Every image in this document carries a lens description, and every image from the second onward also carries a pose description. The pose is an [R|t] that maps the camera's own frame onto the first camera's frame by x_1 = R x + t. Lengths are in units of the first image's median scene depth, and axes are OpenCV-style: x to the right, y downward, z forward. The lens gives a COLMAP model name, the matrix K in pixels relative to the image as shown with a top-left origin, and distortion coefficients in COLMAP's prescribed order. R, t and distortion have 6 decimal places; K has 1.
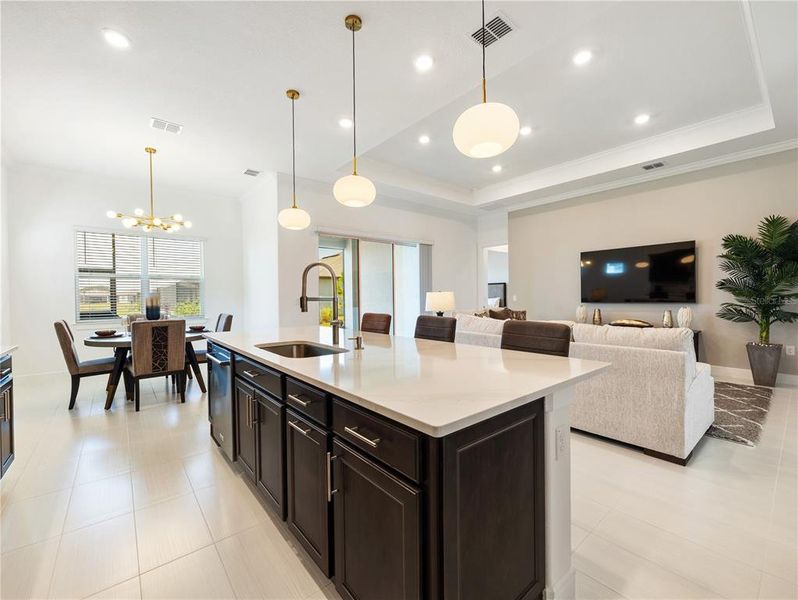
lens RADIAL K [[346.5, 0, 395.4], [0, 346.5, 302.9], [0, 0, 1]] dist [-0.000872, 0.000121]
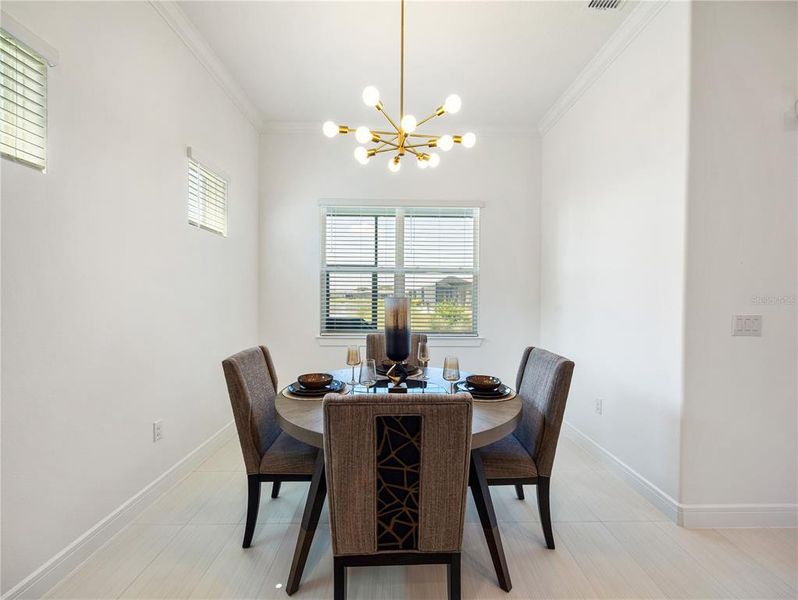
lens RADIAL K [[346.5, 0, 402.2], [0, 346.5, 296.8], [0, 0, 1]] dist [-0.000872, 0.000121]
pose [[0.783974, 0.016599, -0.620572, -0.487049], [-0.020028, 0.999798, 0.001440, -0.033570], [0.620470, 0.011299, 0.784148, 0.755591]]
